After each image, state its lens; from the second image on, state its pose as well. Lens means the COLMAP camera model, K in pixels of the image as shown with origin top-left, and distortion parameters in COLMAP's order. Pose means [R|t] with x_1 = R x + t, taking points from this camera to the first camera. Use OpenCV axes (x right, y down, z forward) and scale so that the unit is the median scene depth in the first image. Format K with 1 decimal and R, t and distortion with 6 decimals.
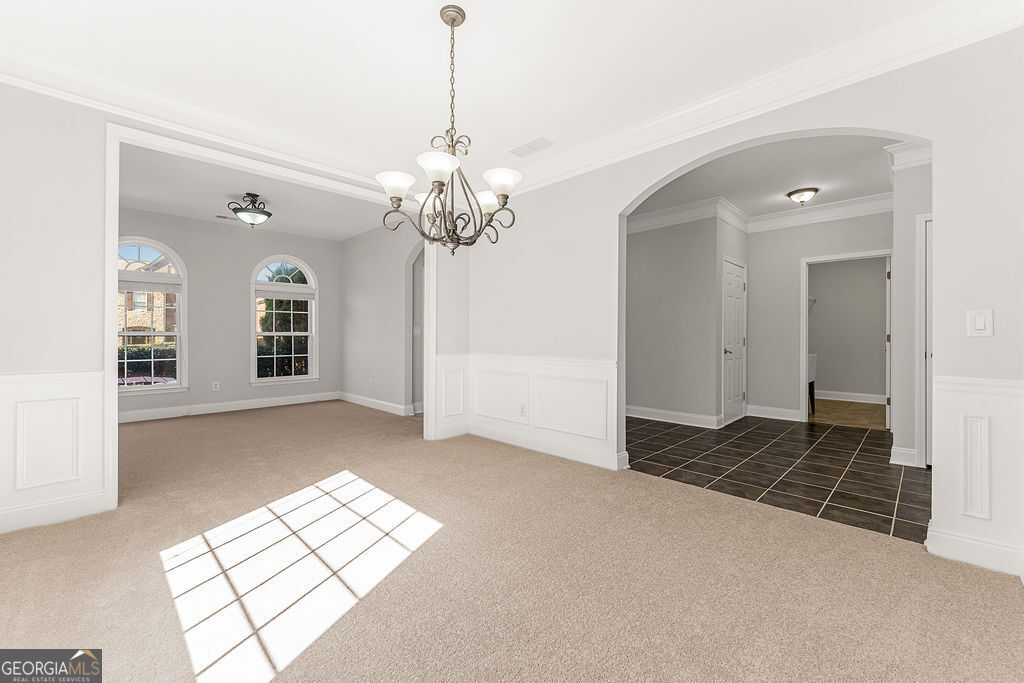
lens RADIAL K [[417.6, 0, 515.8], [0, 417.6, 333.2], [0, 0, 1]] dist [0.000262, 0.000316]
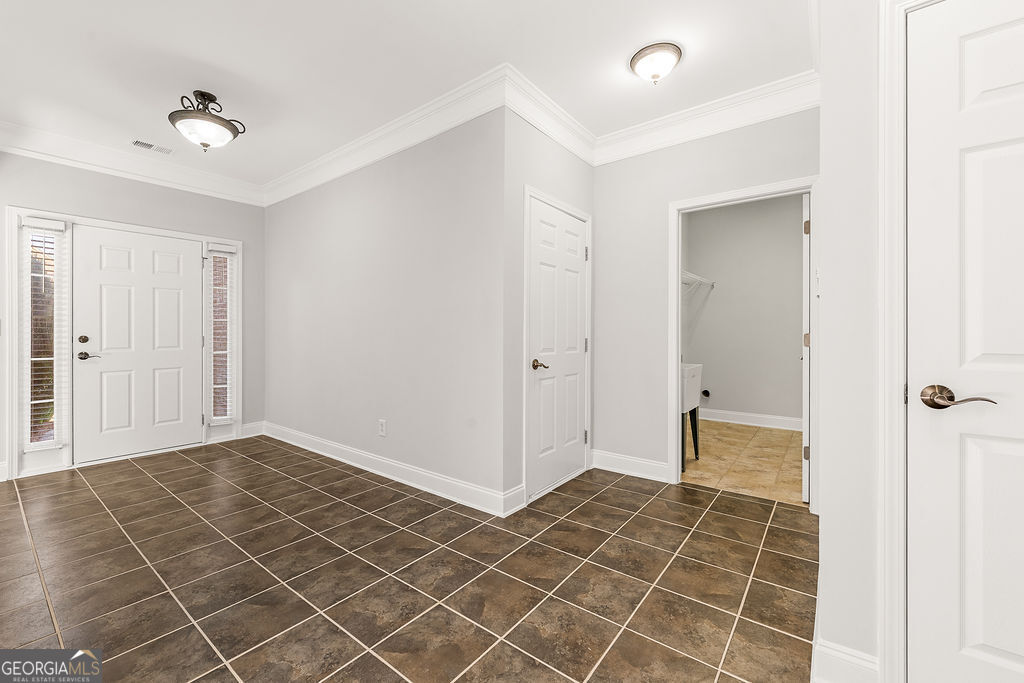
lens RADIAL K [[417.6, 0, 510.8], [0, 417.6, 335.2], [0, 0, 1]] dist [0.000262, 0.000316]
pose [[0.993640, -0.003947, 0.112532, 0.415038], [0.003186, 0.999971, 0.006937, 0.001295], [-0.112557, -0.006535, 0.993624, 0.465755]]
